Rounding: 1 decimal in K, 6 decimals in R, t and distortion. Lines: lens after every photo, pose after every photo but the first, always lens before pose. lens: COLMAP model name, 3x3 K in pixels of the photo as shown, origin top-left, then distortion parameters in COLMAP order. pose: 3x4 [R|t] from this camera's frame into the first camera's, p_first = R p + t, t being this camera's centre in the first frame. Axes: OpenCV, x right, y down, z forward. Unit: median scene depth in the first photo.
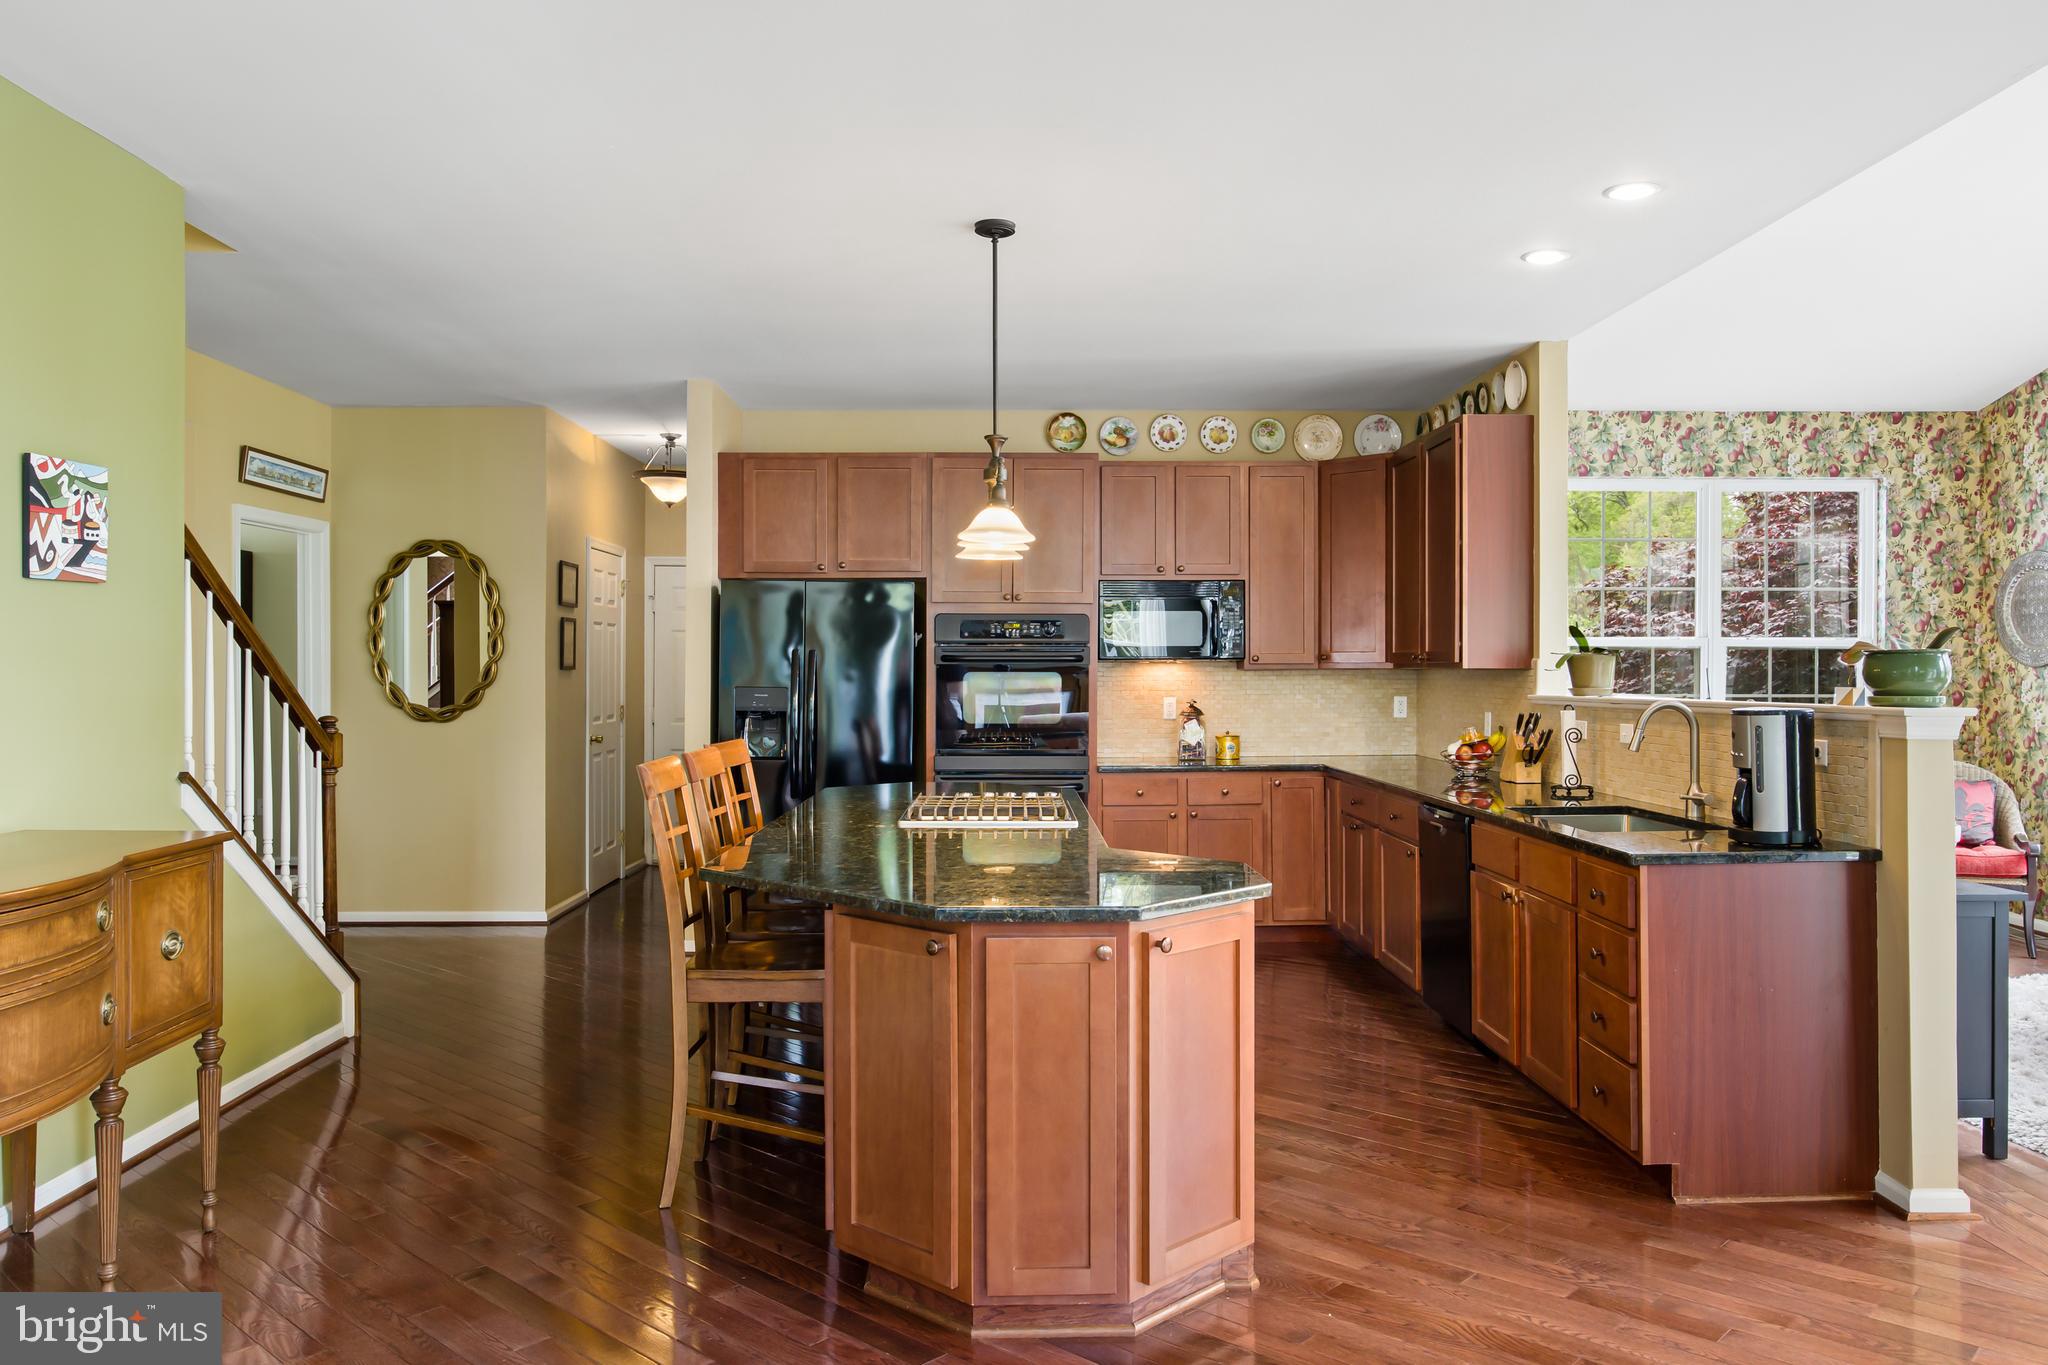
lens RADIAL K [[1481.4, 0, 1031.6], [0, 1481.4, 681.5], [0, 0, 1]] dist [-0.005995, 0.013975]
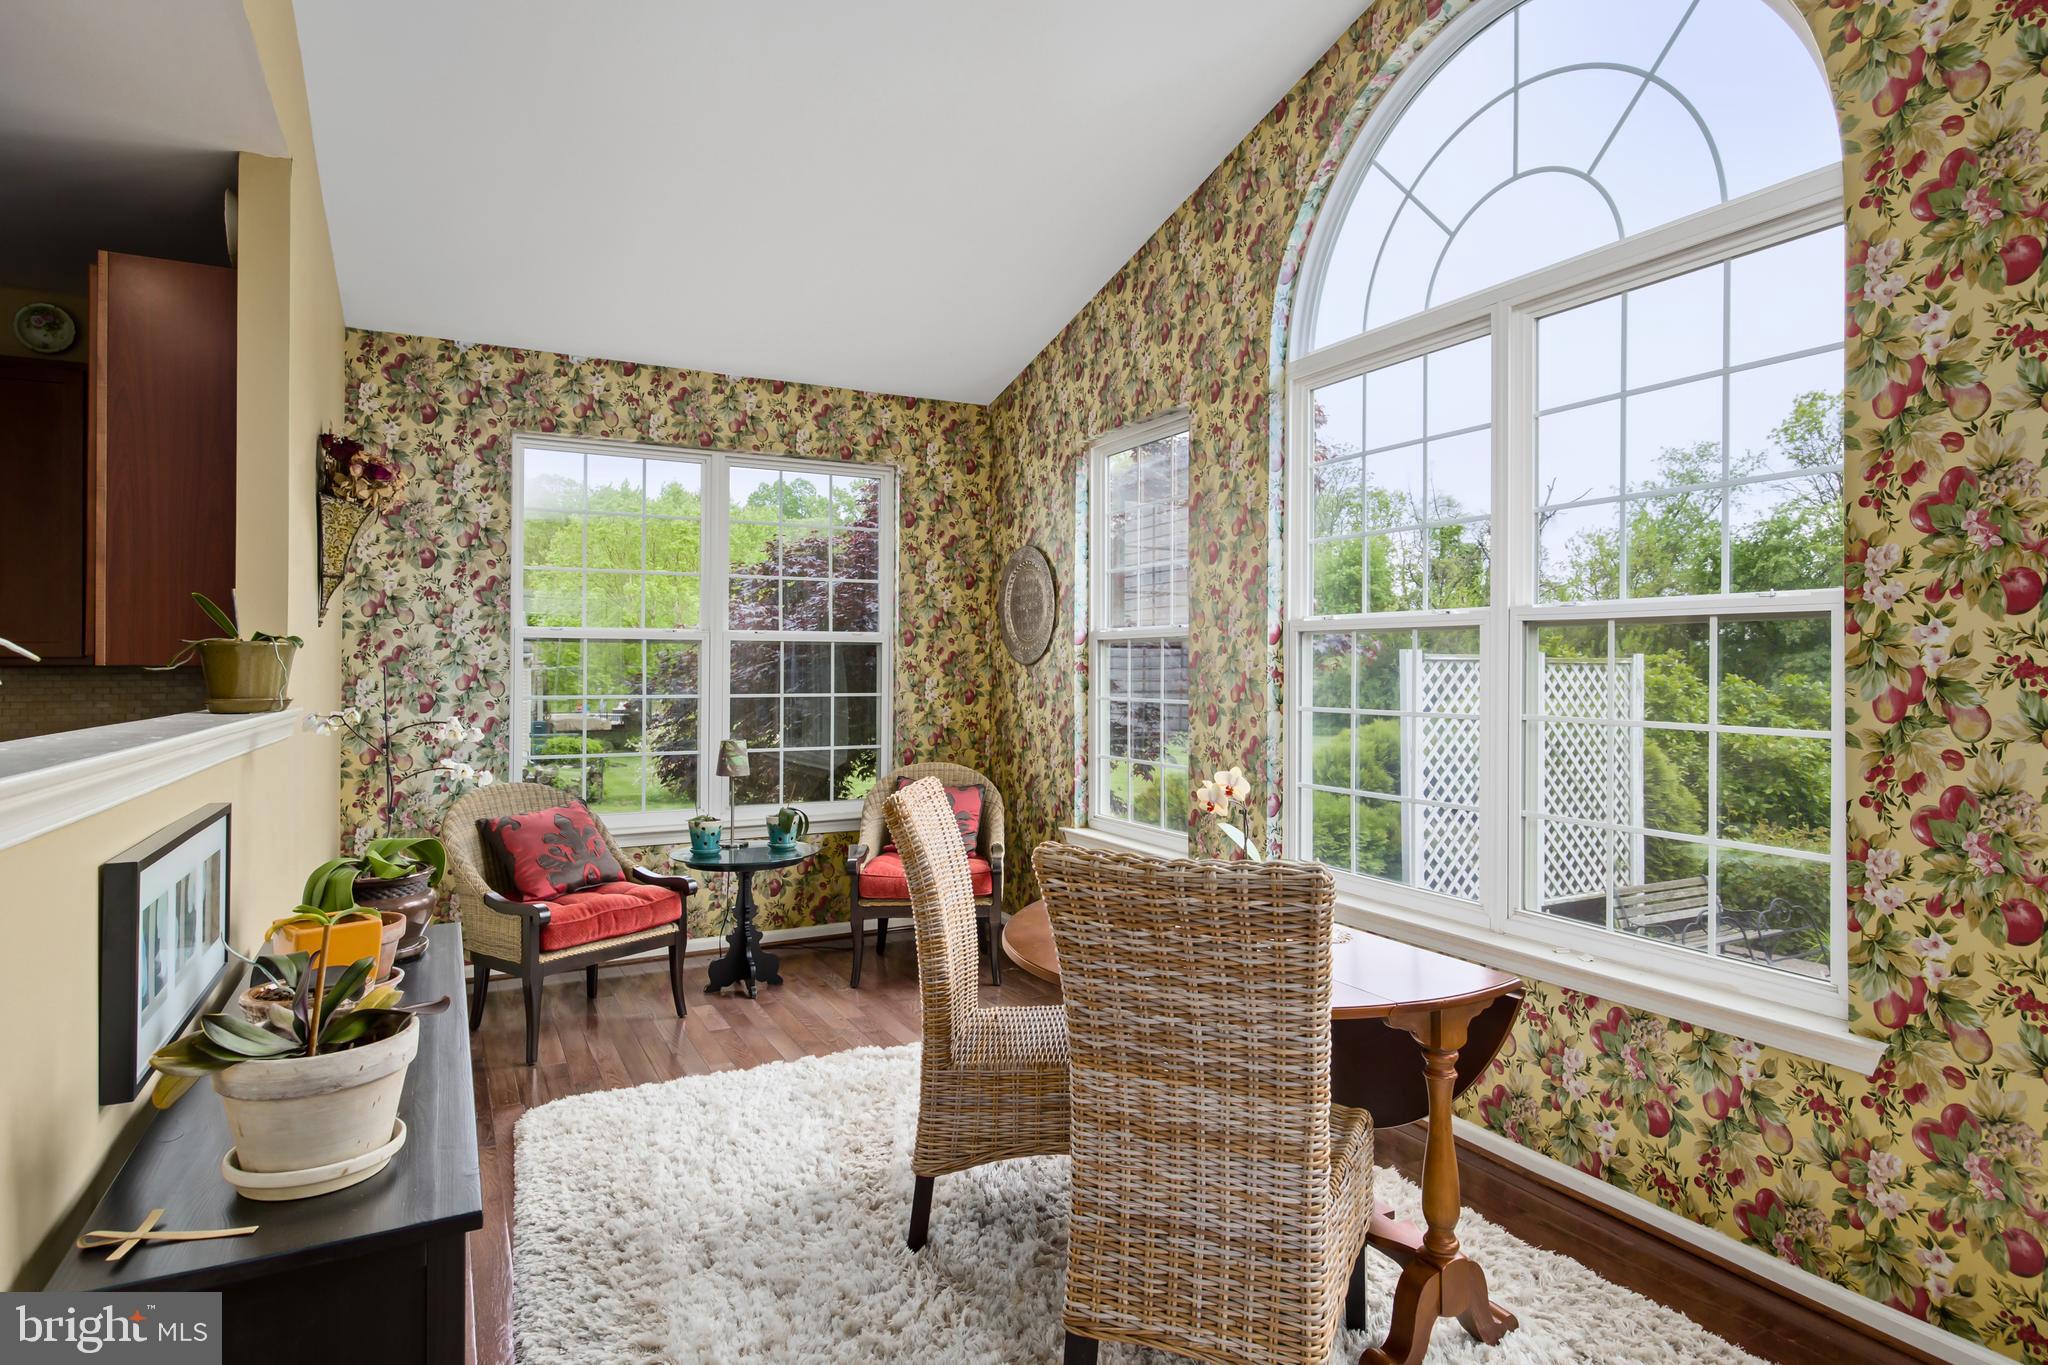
lens RADIAL K [[1110.1, 0, 1023.1], [0, 1110.1, 668.4], [0, 0, 1]] dist [0.001168, 0.002019]
pose [[0.898061, 0.001034, 0.439869, 0.350956], [0.000566, 0.999994, -0.003506, -0.004903], [-0.439870, 0.003398, 0.898055, 0.341383]]
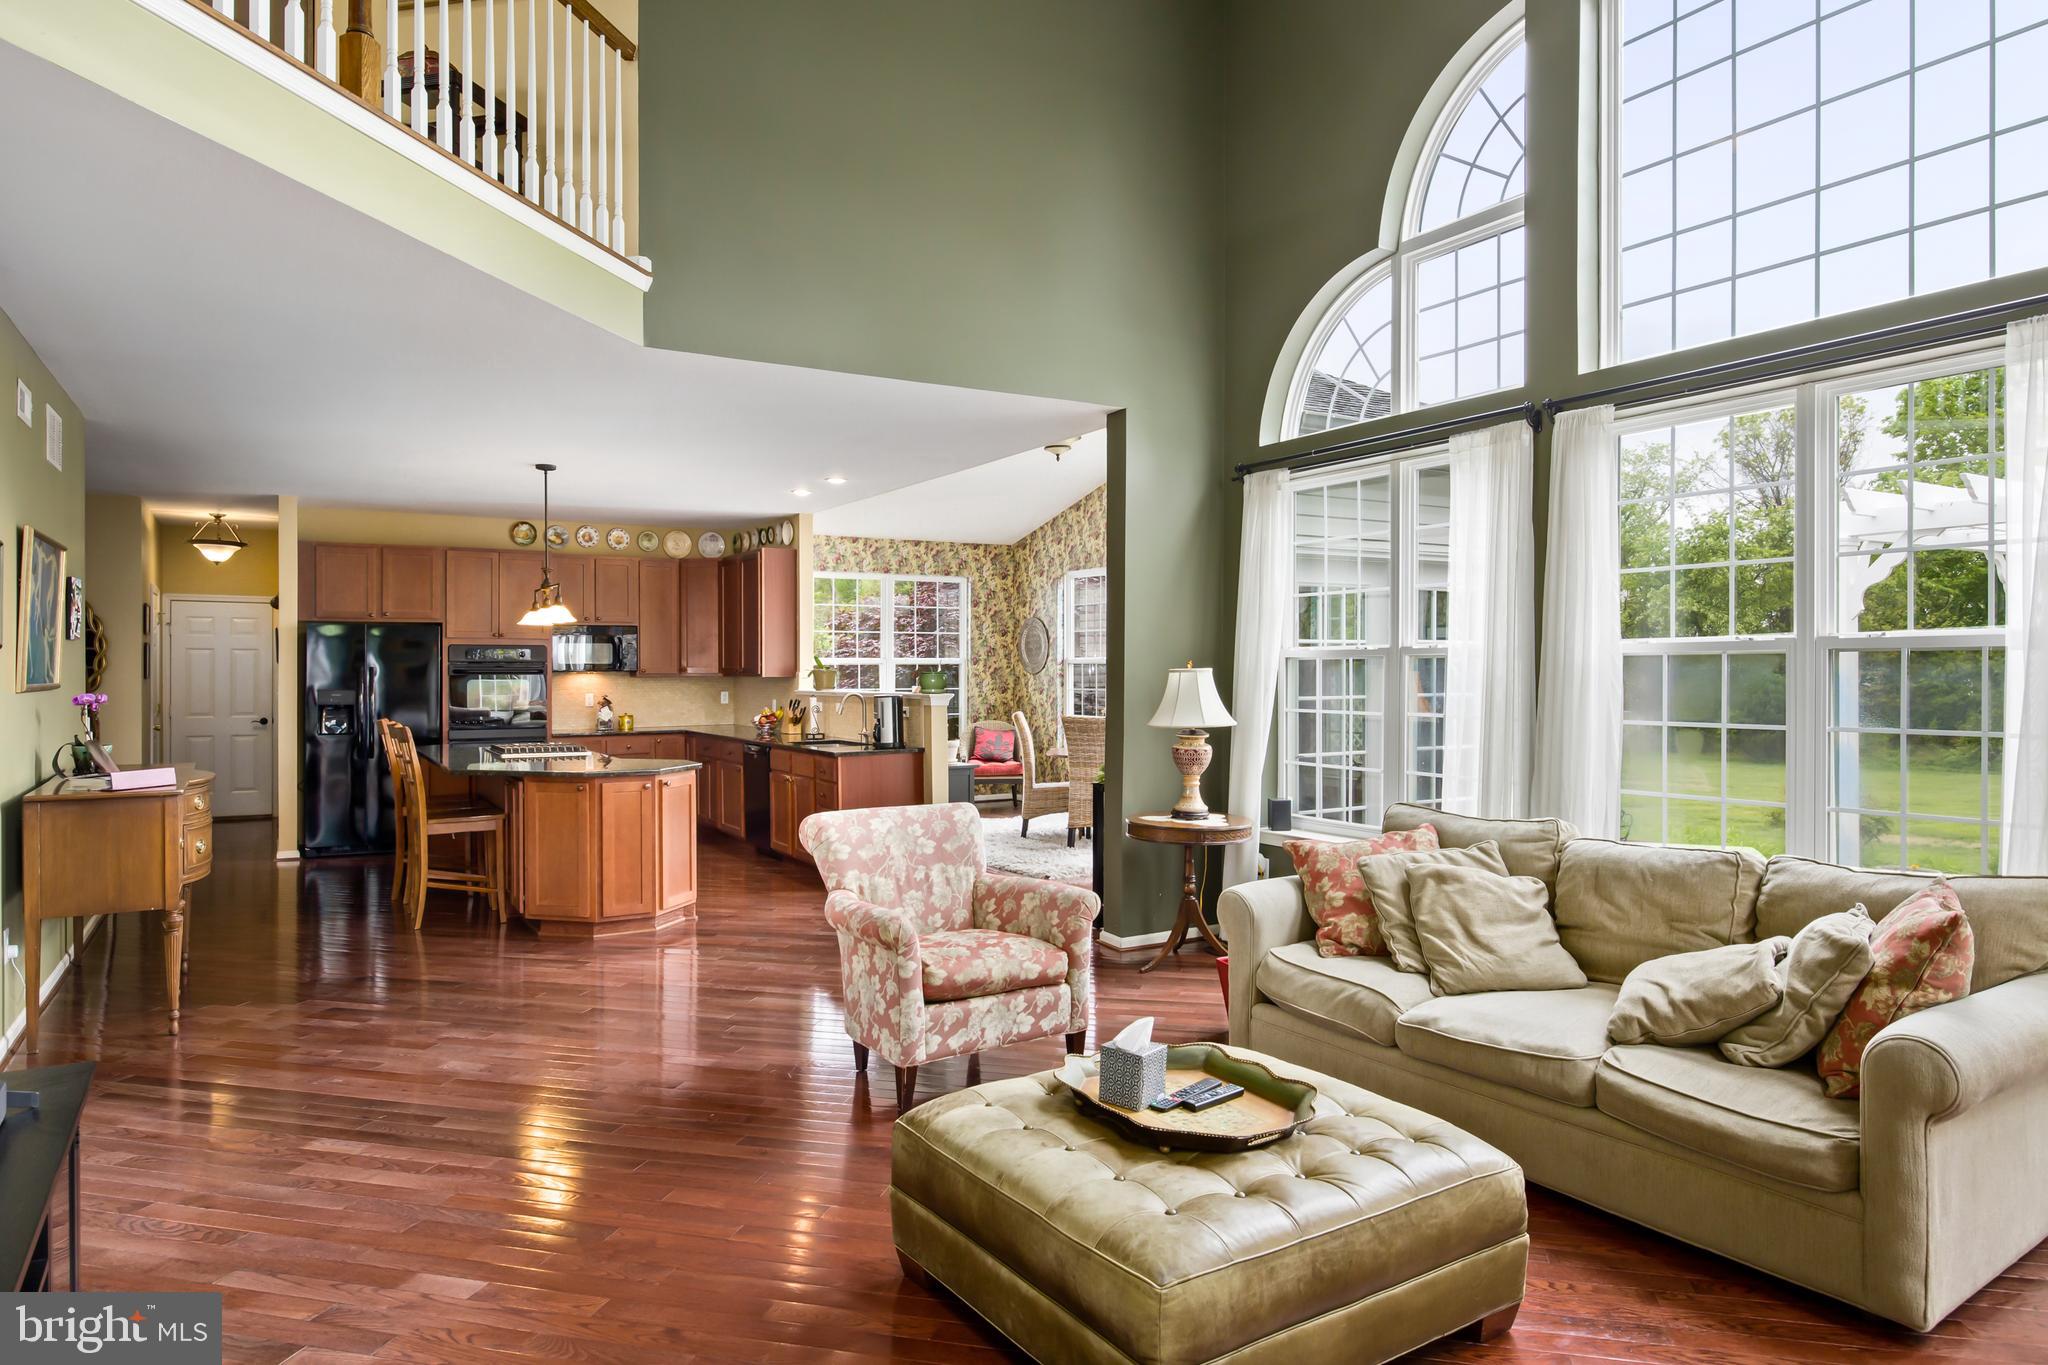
lens RADIAL K [[1270.3, 0, 1037.6], [0, 1270.3, 676.3], [0, 0, 1]] dist [-0.001879, -0.000228]
pose [[0.870038, -0.003784, 0.492970, -0.179198], [0.004647, 0.999989, -0.000526, -0.005839], [-0.492963, 0.002749, 0.870046, -0.522028]]
